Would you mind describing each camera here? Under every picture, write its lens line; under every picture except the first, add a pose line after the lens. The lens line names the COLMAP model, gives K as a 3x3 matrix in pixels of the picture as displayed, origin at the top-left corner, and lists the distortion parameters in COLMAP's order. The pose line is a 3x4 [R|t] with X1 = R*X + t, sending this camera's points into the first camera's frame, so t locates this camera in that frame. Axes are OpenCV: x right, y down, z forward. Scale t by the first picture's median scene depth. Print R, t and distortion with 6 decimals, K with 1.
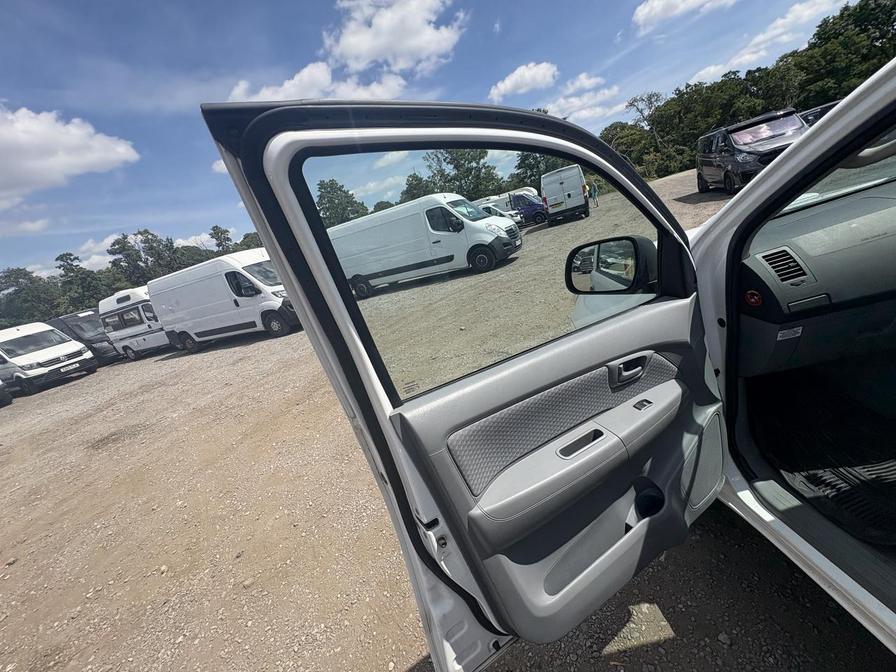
lens RADIAL K [[354.7, 0, 448.5], [0, 354.7, 335.5], [0, 0, 1]] dist [-0.000357, 0.000194]
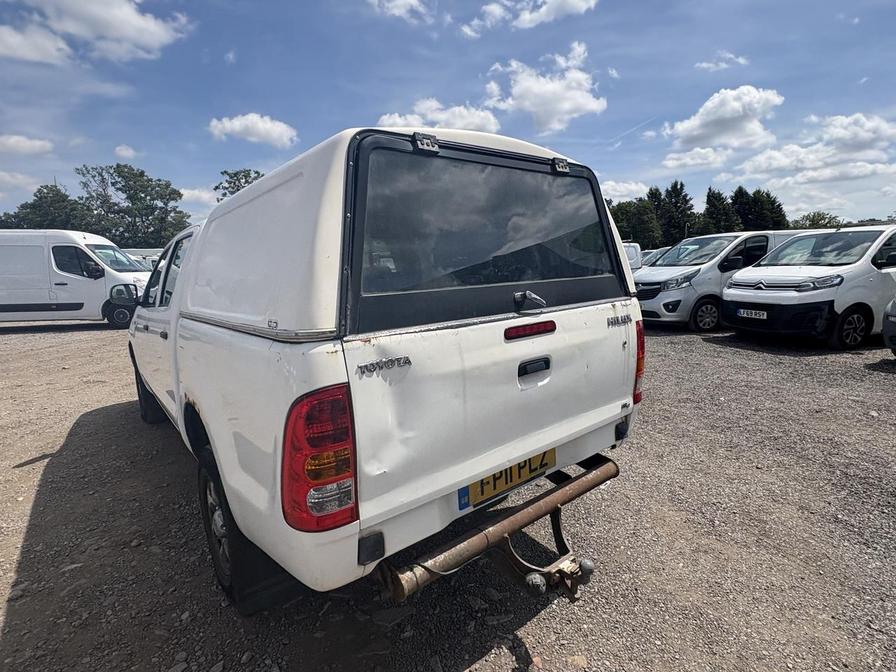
lens RADIAL K [[472.0, 0, 451.1], [0, 472.0, 319.3], [0, 0, 1]] dist [0.001317, -0.000263]
pose [[0.783097, 0.188129, 0.592762, 0.042025], [-0.016171, 0.958985, -0.282995, 0.120665], [-0.621689, 0.212027, 0.754020, -0.406047]]
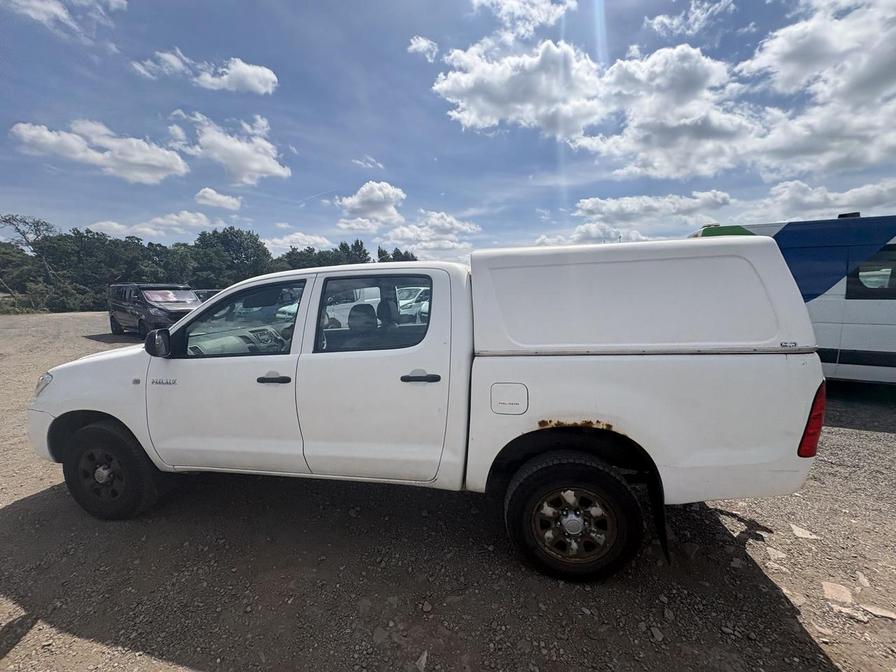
lens RADIAL K [[364.3, 0, 451.4], [0, 364.3, 320.5], [0, 0, 1]] dist [-0.001496, -0.000425]
pose [[0.206551, 0.202103, 0.957335, -0.139662], [0.237283, 0.938880, -0.249402, 0.074936], [-0.949228, 0.278674, 0.145971, -0.130332]]
